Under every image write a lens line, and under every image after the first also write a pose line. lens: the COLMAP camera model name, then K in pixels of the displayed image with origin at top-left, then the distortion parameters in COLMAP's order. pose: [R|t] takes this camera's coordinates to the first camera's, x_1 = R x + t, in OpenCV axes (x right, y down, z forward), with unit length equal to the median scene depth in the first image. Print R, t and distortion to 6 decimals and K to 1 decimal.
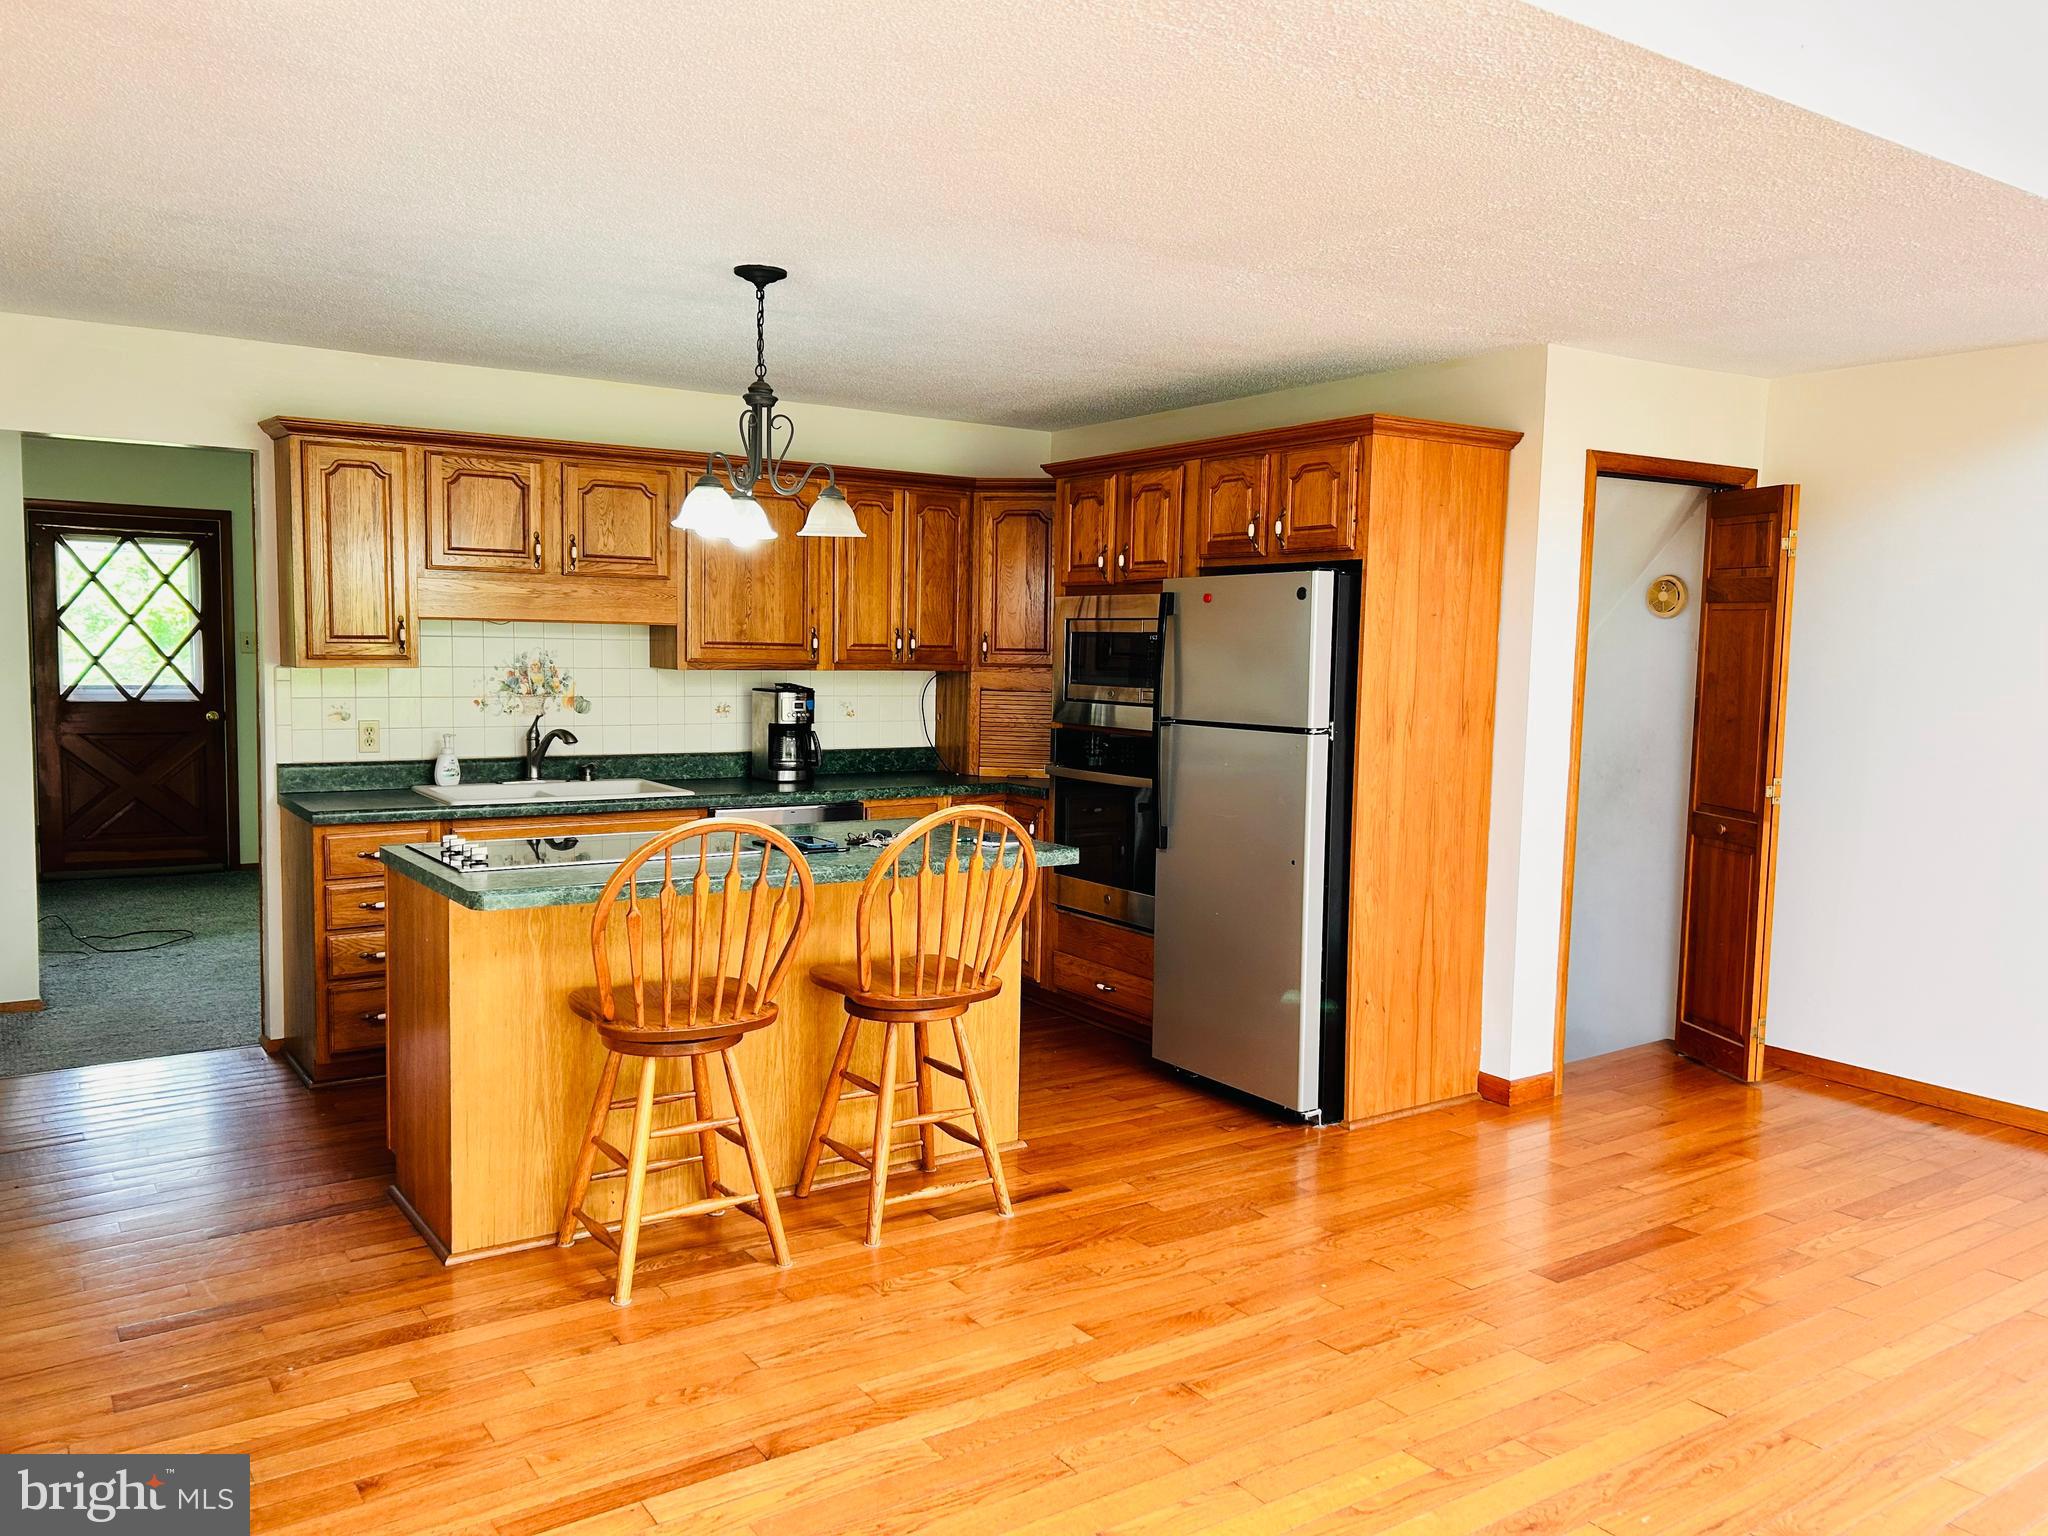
lens RADIAL K [[1545.2, 0, 1019.3], [0, 1545.2, 773.6], [0, 0, 1]] dist [0.043181, -0.038151]
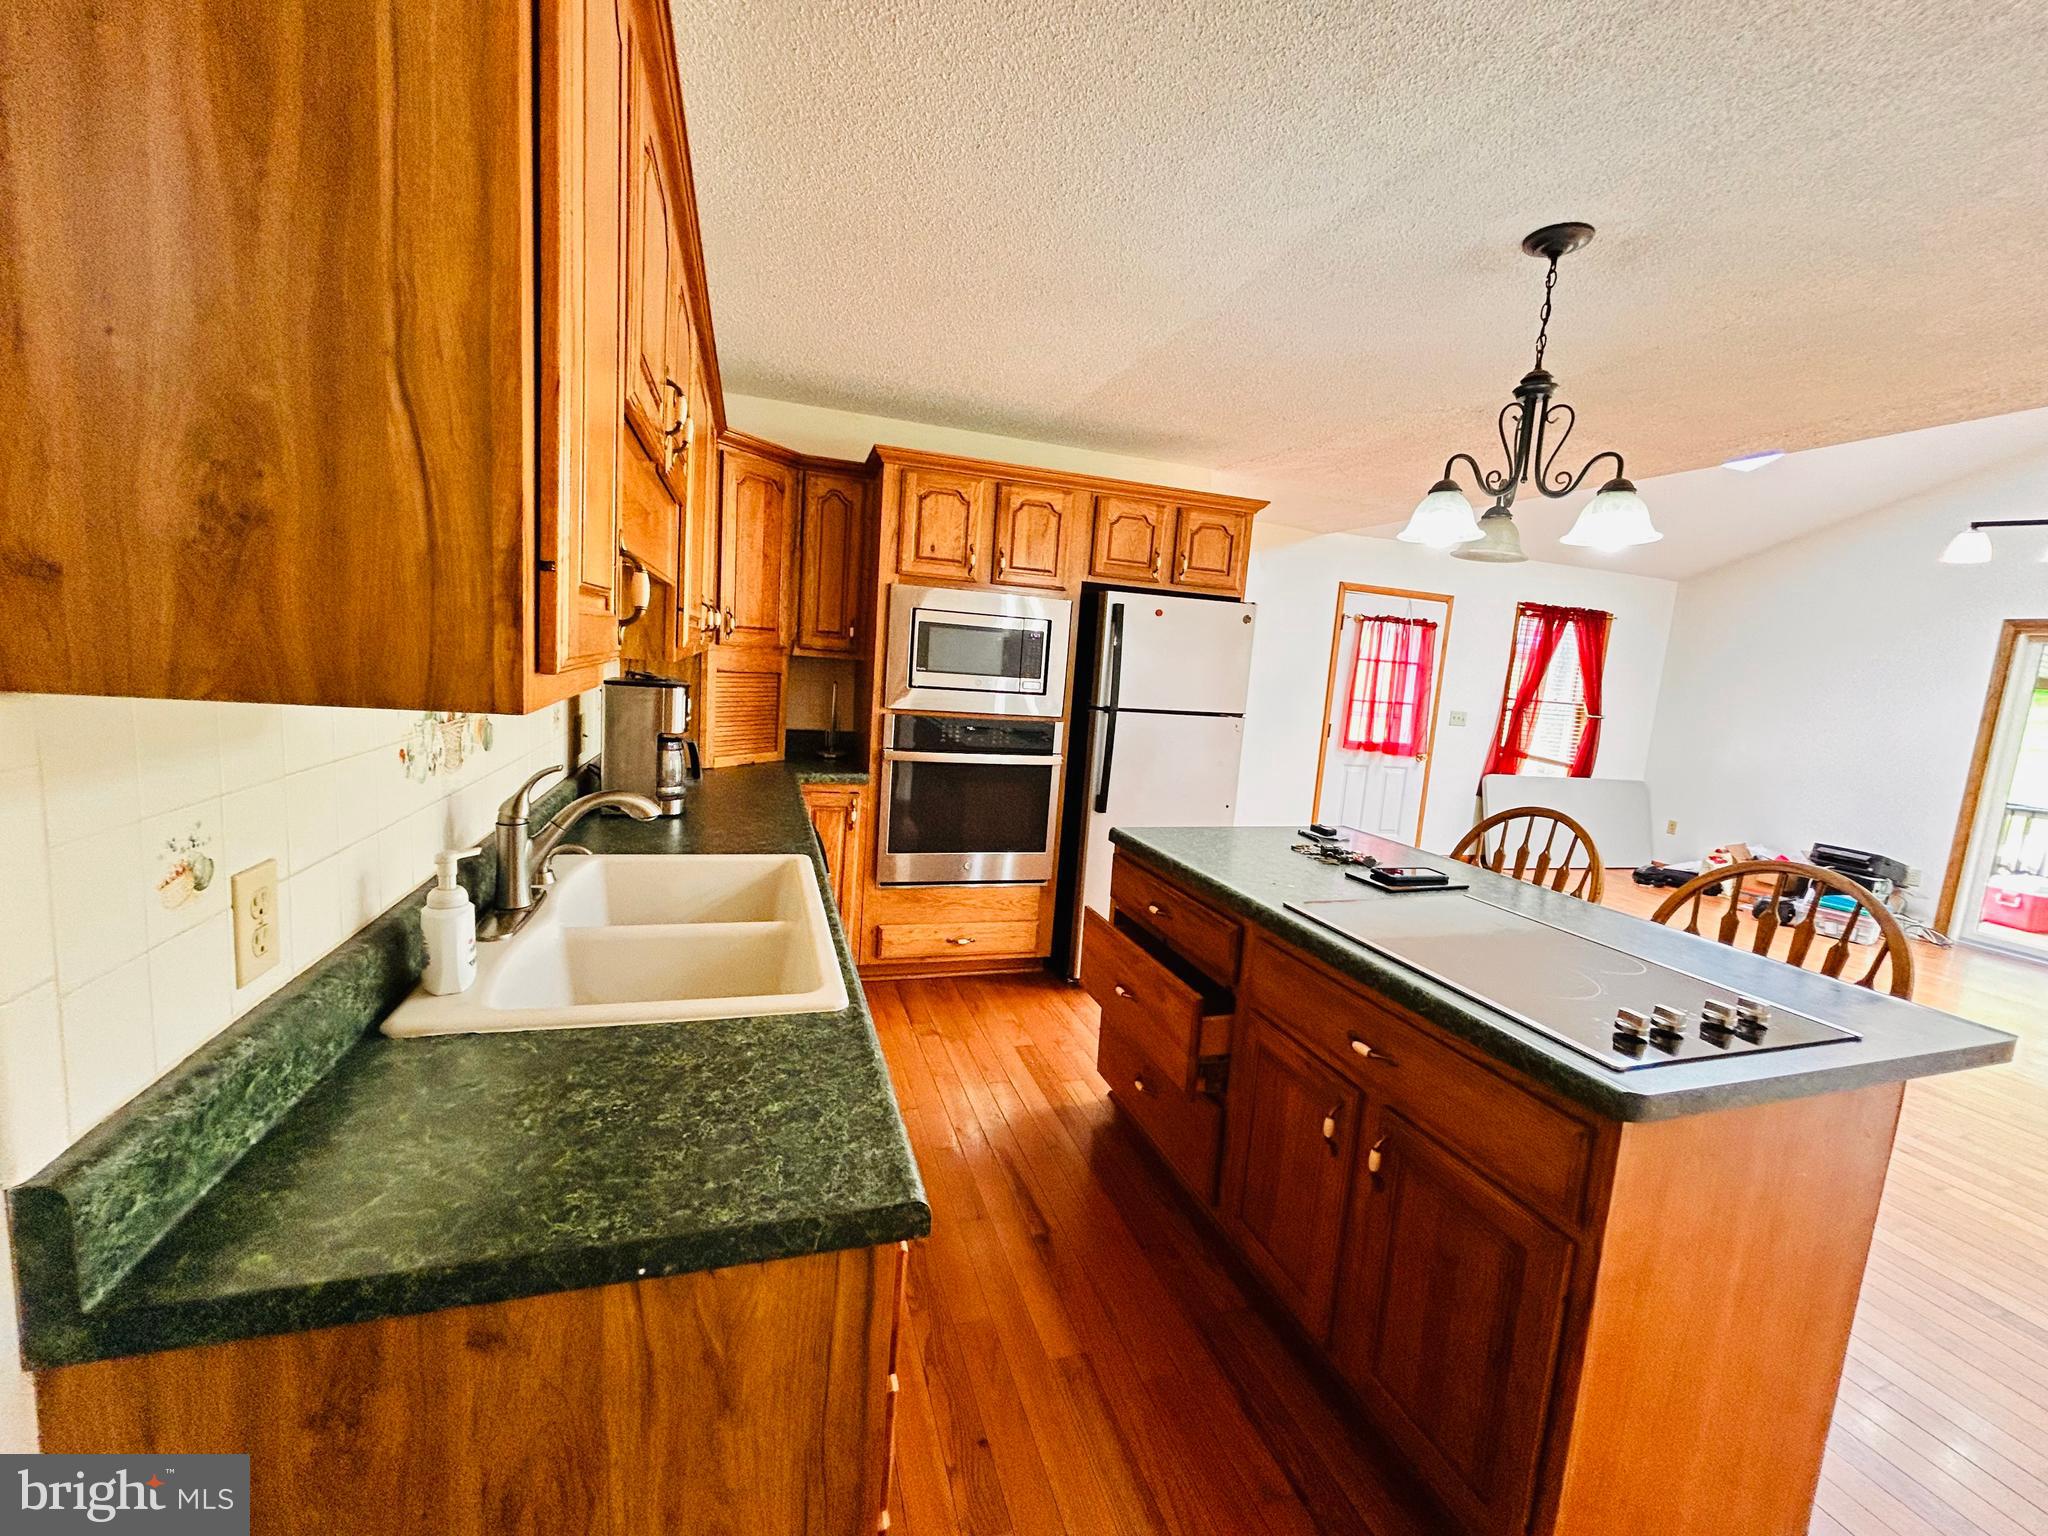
lens RADIAL K [[830.9, 0, 1022.0], [0, 830.9, 765.0], [0, 0, 1]] dist [-0.000980, 0.001505]
pose [[0.284063, -0.123884, 0.950768, -0.533877], [0.013614, 0.992039, 0.125194, -0.071125], [-0.958709, -0.022620, 0.283488, 0.844815]]
